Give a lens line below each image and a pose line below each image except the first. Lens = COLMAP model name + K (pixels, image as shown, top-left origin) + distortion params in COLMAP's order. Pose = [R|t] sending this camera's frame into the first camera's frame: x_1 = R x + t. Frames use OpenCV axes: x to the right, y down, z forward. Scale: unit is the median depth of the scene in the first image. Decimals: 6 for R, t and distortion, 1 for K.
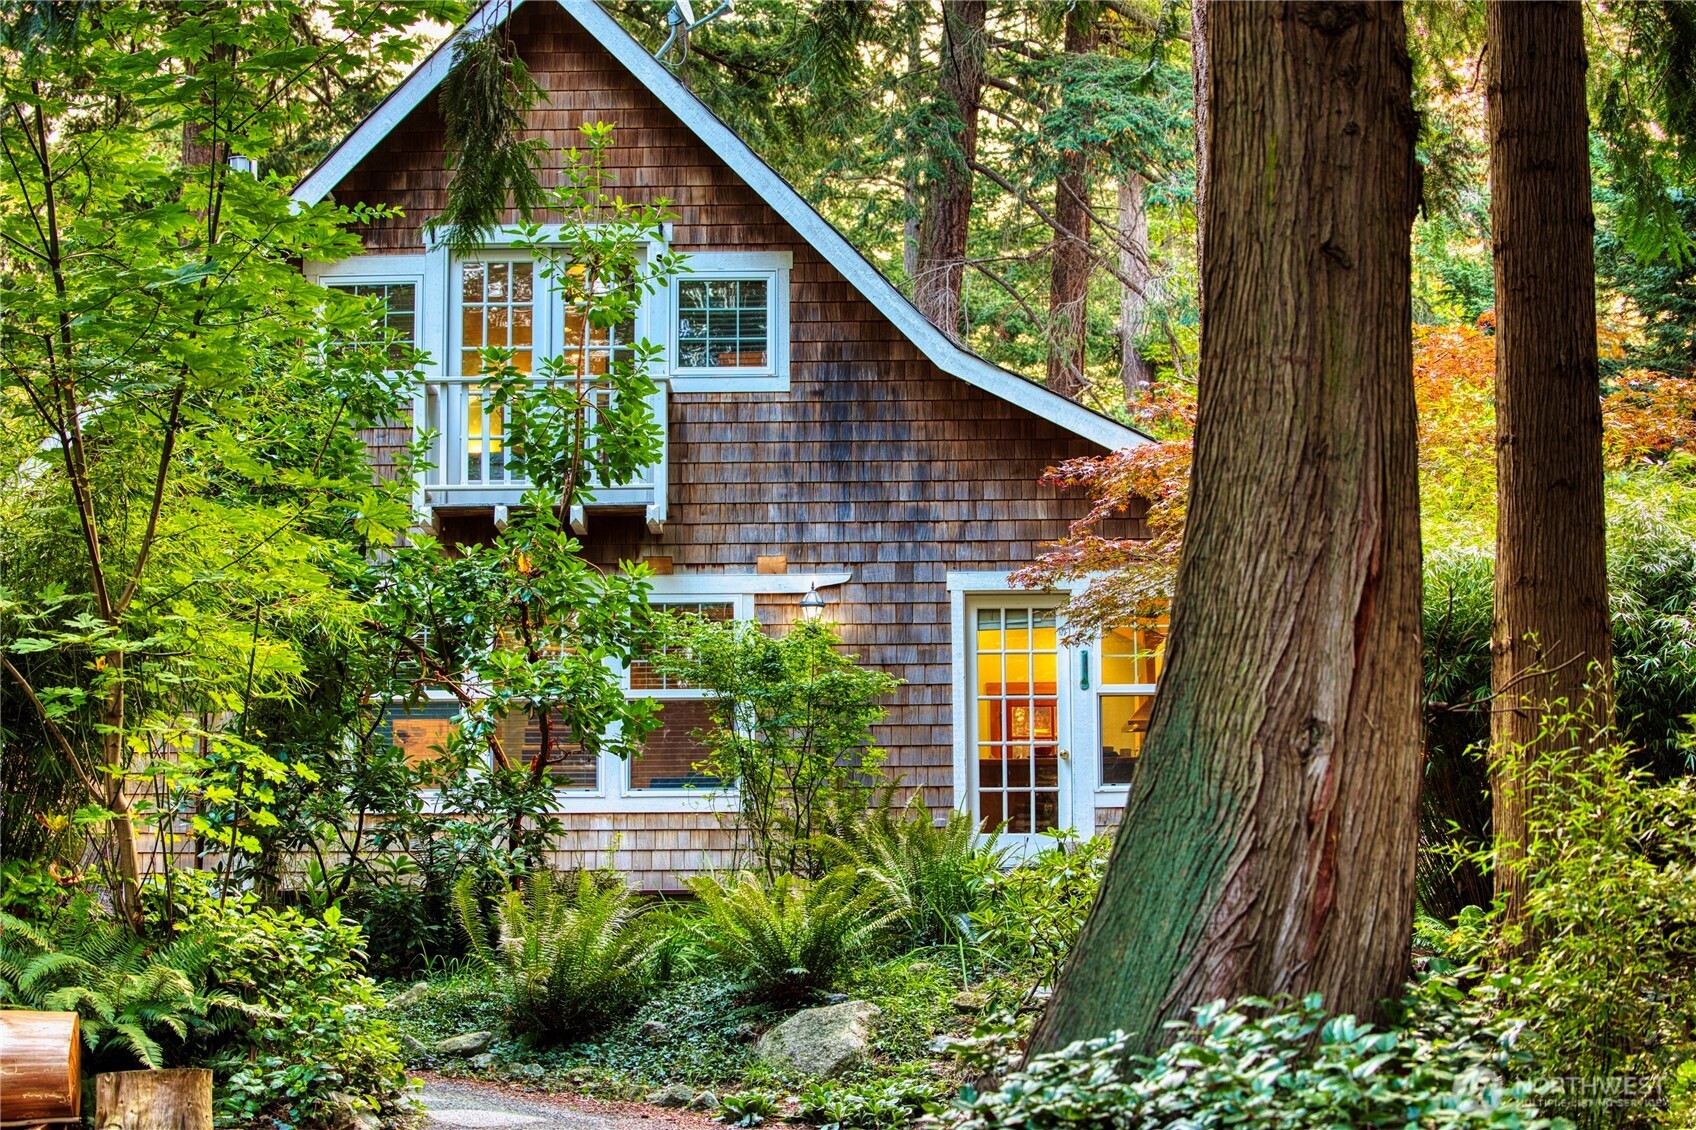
lens RADIAL K [[3263.8, 0, 847.1], [0, 3263.8, 562.1], [0, 0, 1]] dist [-0.159643, 0.234244]
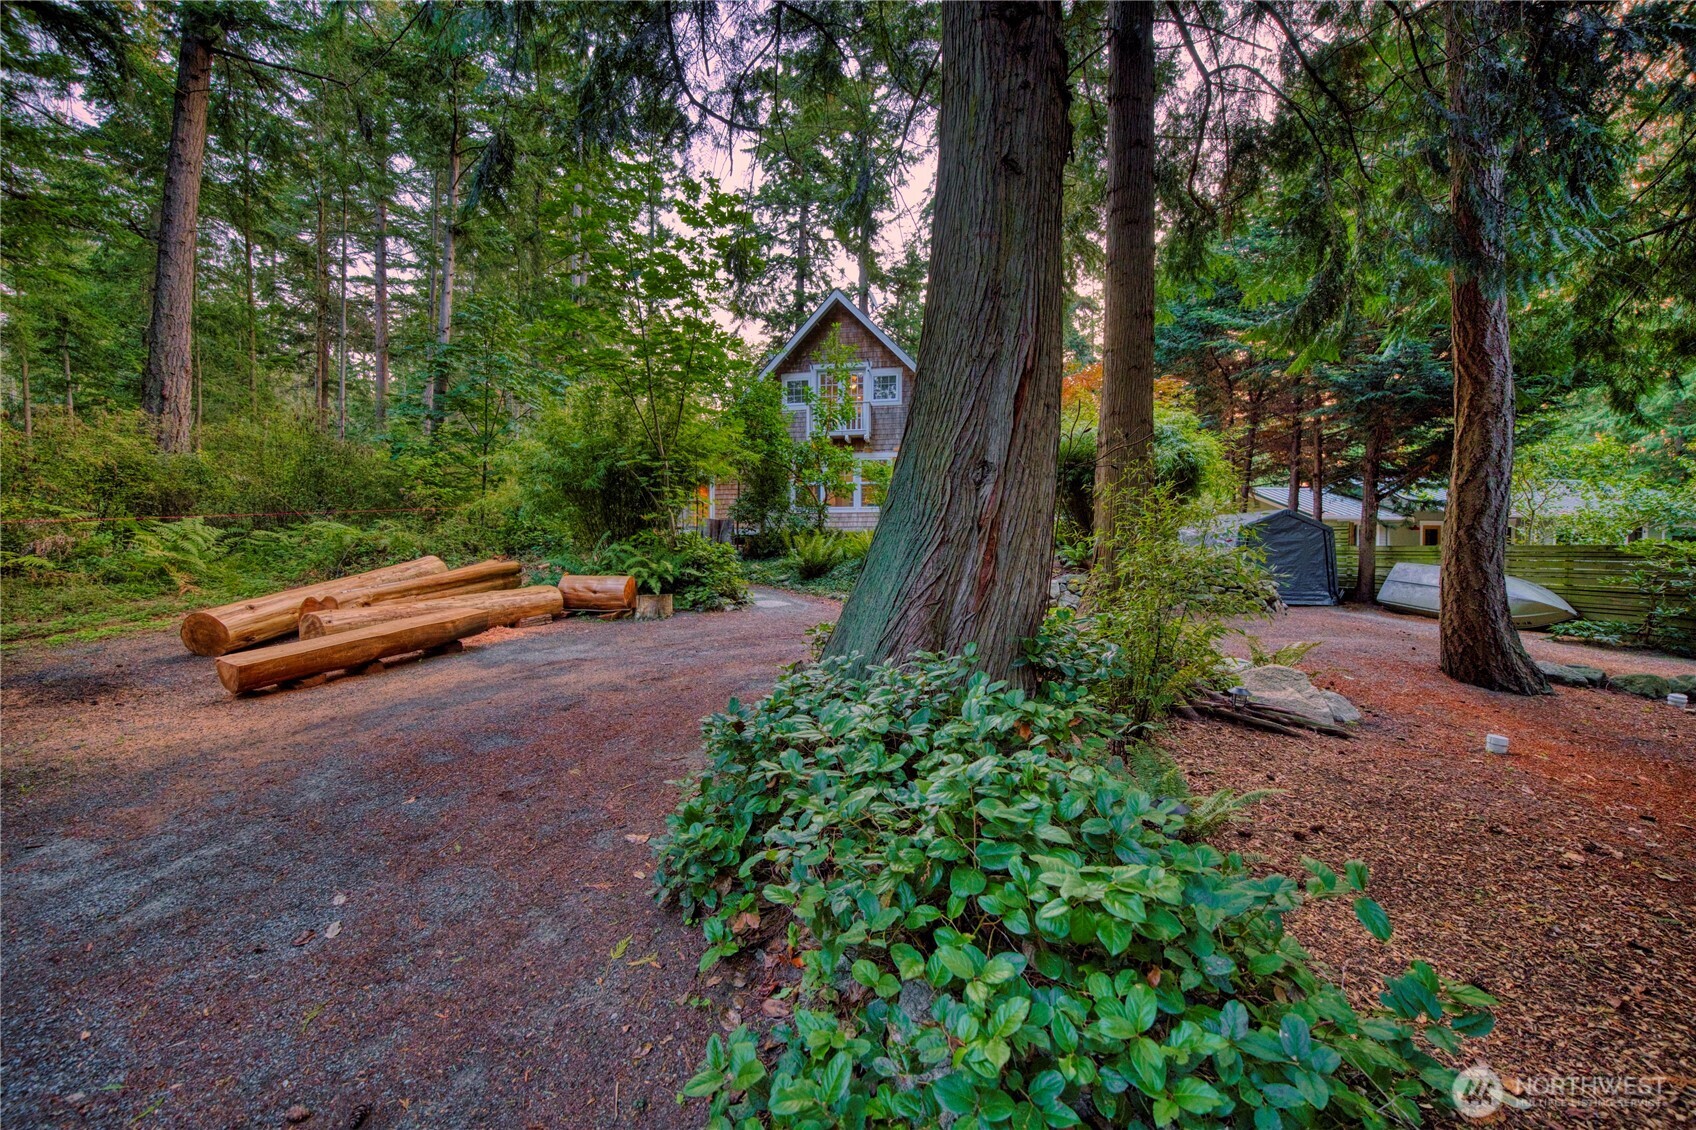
lens RADIAL K [[592.7, 0, 848.0], [0, 592.7, 565.0], [0, 0, 1]] dist [0.000437, 0.000005]
pose [[0.983493, 0.013528, -0.180440, 0.080386], [0.016690, 0.986169, 0.164903, 0.030501], [0.180175, -0.165193, 0.969664, 0.428715]]
